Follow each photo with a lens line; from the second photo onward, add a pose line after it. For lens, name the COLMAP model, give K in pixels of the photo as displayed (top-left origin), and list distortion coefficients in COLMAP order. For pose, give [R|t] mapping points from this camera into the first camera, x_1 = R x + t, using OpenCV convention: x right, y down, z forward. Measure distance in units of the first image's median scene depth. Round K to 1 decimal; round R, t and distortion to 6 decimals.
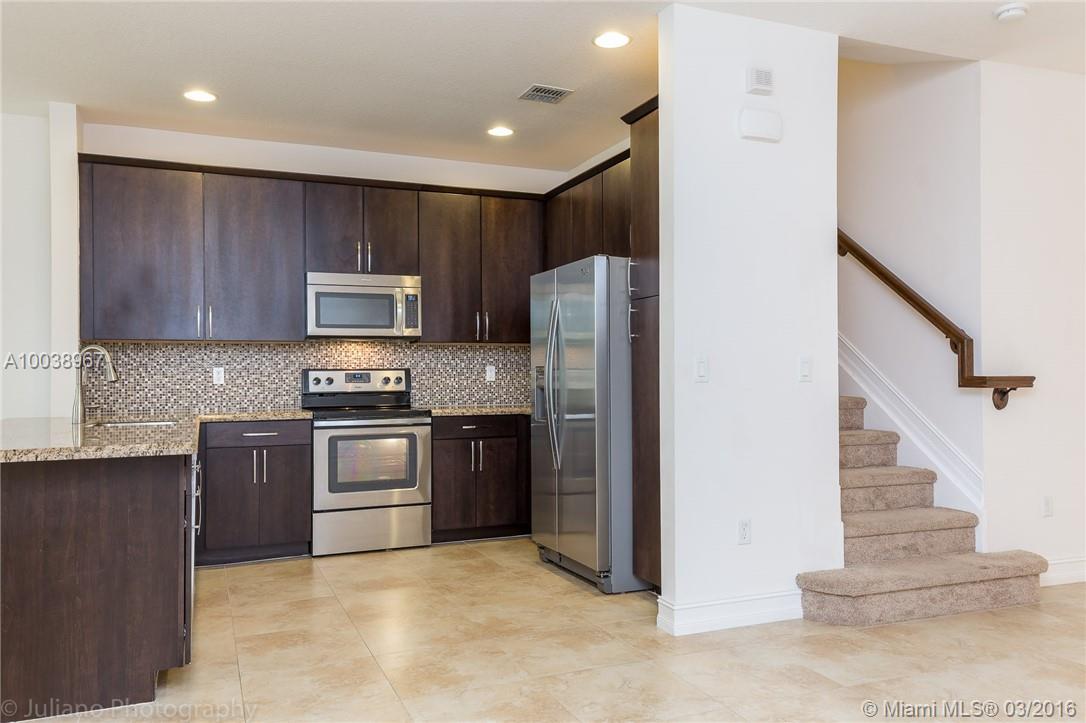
lens RADIAL K [[820.9, 0, 546.3], [0, 820.9, 364.6], [0, 0, 1]] dist [0.052642, -0.013476]
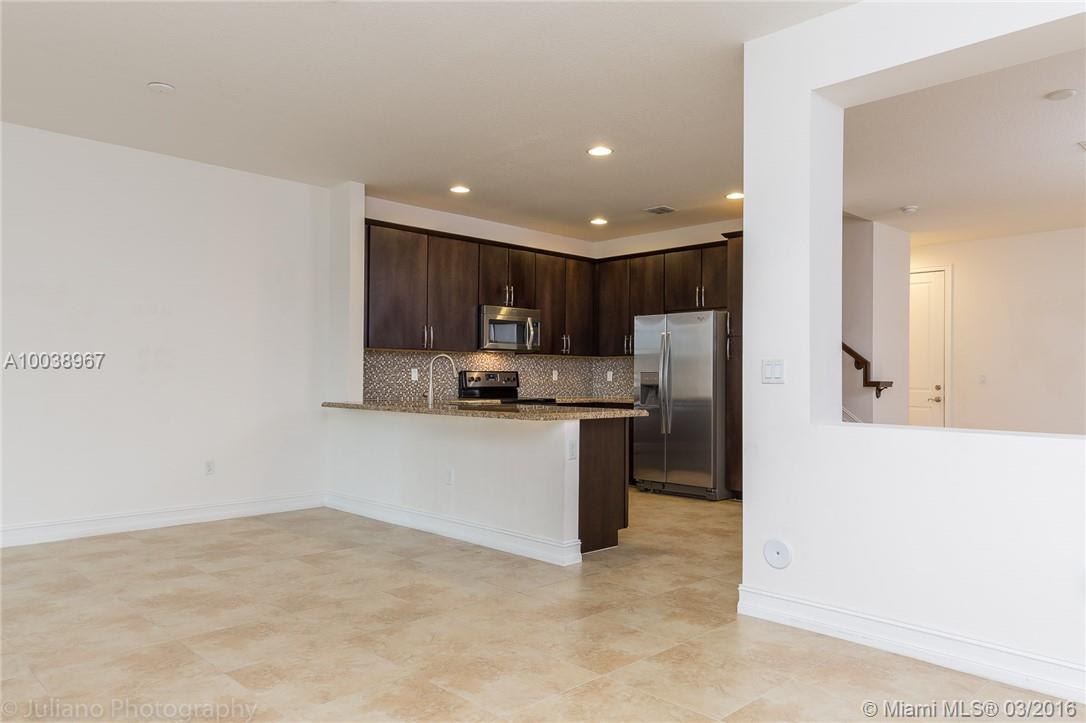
lens RADIAL K [[741.5, 0, 546.8], [0, 741.5, 370.5], [0, 0, 1]] dist [0.027298, 0.002642]
pose [[0.926690, 0.017645, 0.375411, -0.782767], [-0.018979, 0.999820, -0.000142, 0.003111], [-0.375346, -0.006993, 0.926858, -0.316522]]
